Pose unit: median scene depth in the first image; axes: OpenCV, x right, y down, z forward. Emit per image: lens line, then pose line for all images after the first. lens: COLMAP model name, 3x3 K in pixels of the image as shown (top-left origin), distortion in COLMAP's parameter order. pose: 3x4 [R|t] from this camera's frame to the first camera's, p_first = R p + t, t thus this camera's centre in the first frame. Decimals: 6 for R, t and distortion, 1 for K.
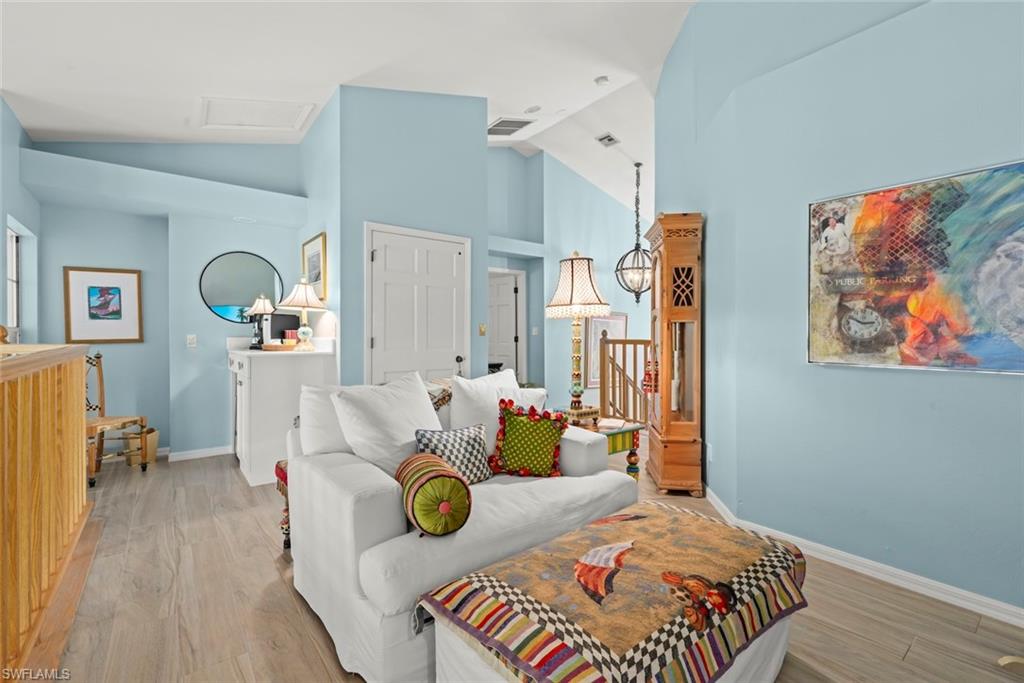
lens RADIAL K [[436.6, 0, 511.0], [0, 436.6, 338.5], [0, 0, 1]] dist [-0.000190, 0.000298]
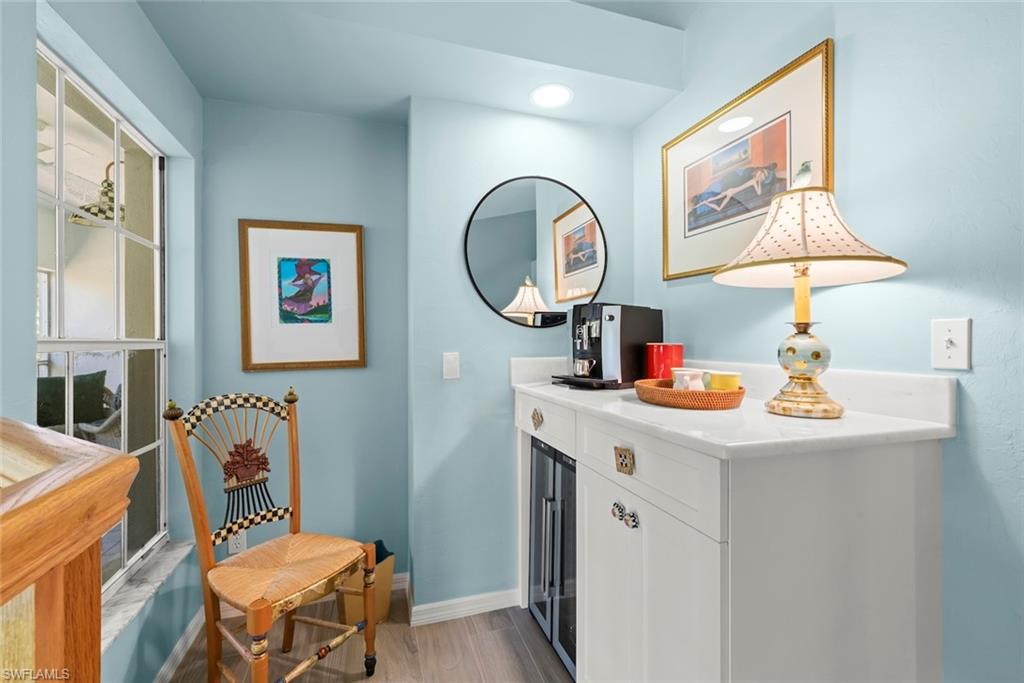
lens RADIAL K [[436.6, 0, 511.6], [0, 436.6, 340.3], [0, 0, 1]] dist [-0.000190, 0.000298]
pose [[0.937033, -0.001889, -0.349236, -0.527592], [0.000706, 0.999994, -0.003513, -0.021143], [0.349241, 0.003045, 0.937028, 0.608512]]
